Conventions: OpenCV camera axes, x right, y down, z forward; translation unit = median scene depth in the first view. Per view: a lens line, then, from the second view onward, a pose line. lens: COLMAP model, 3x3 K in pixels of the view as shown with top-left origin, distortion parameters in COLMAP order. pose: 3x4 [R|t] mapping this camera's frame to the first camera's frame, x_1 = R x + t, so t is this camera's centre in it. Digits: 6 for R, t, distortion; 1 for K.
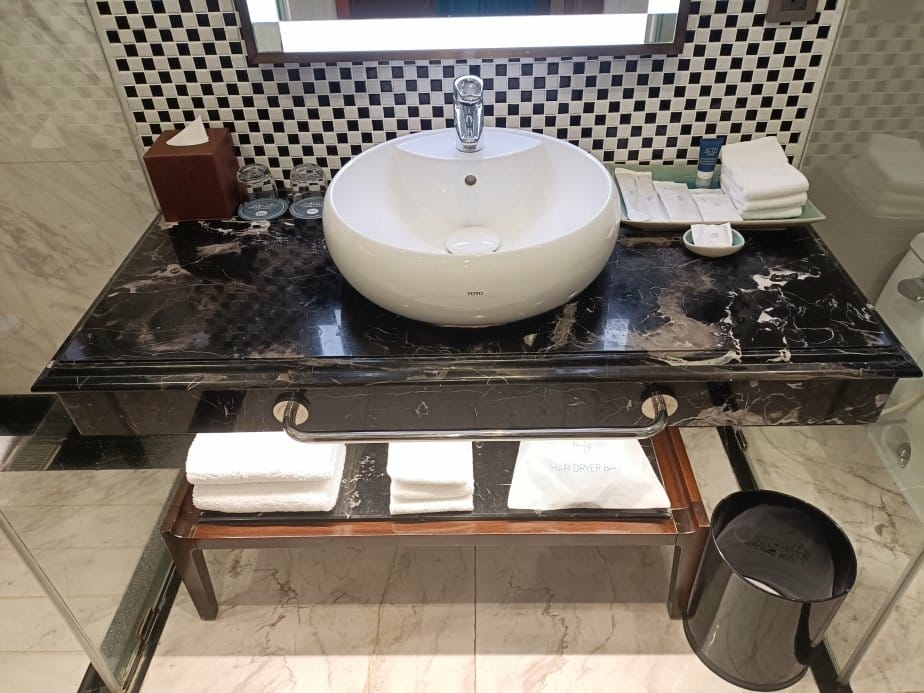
lens RADIAL K [[687.2, 0, 464.8], [0, 687.2, 351.0], [0, 0, 1]] dist [0.036291, -0.047360]
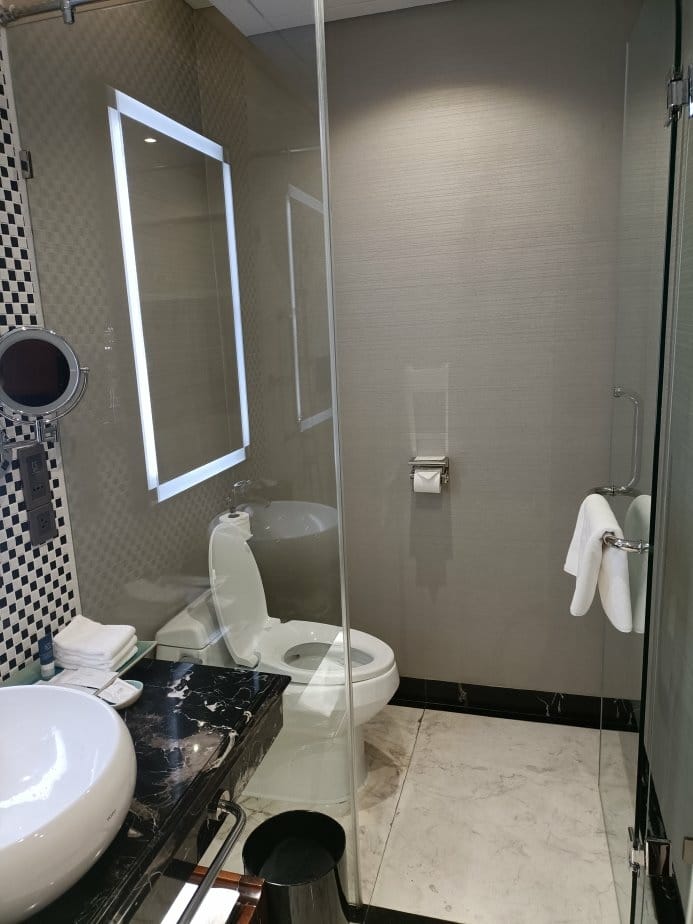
lens RADIAL K [[687.2, 0, 345.2], [0, 687.2, 461.9], [0, 0, 1]] dist [0.036291, -0.047360]
pose [[0.258919, -0.179418, 0.949089, -0.596780], [0.624544, 0.780657, -0.022803, -0.192565], [-0.736822, 0.598652, 0.314182, 0.056861]]
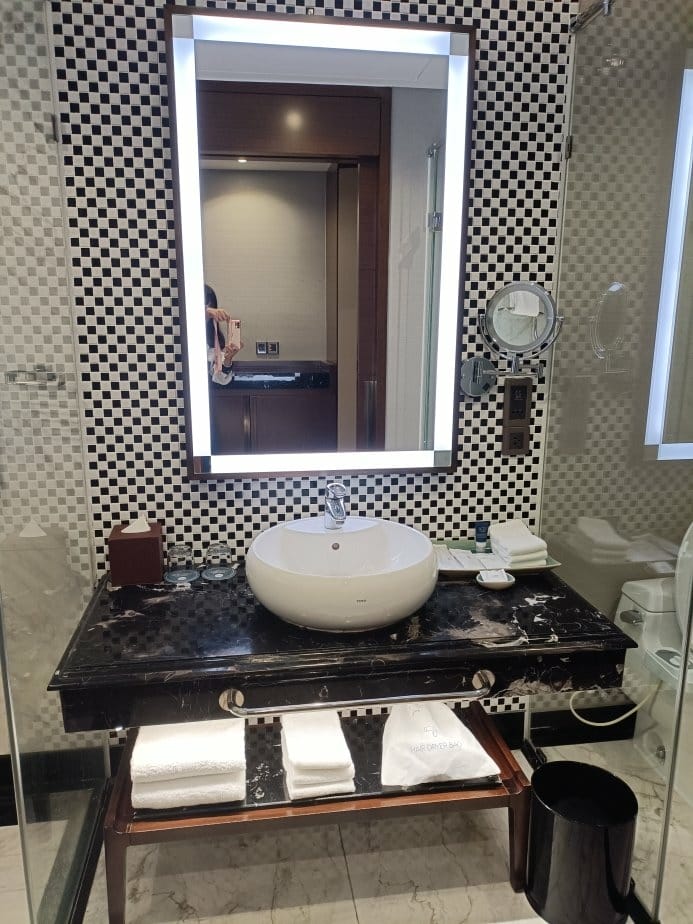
lens RADIAL K [[687.2, 0, 313.1], [0, 687.2, 463.4], [0, 0, 1]] dist [0.036291, -0.047360]
pose [[0.992106, -0.004936, 0.125306, -0.221206], [0.060245, 0.895126, -0.441723, 0.244746], [-0.109984, 0.445785, 0.888357, -0.411600]]
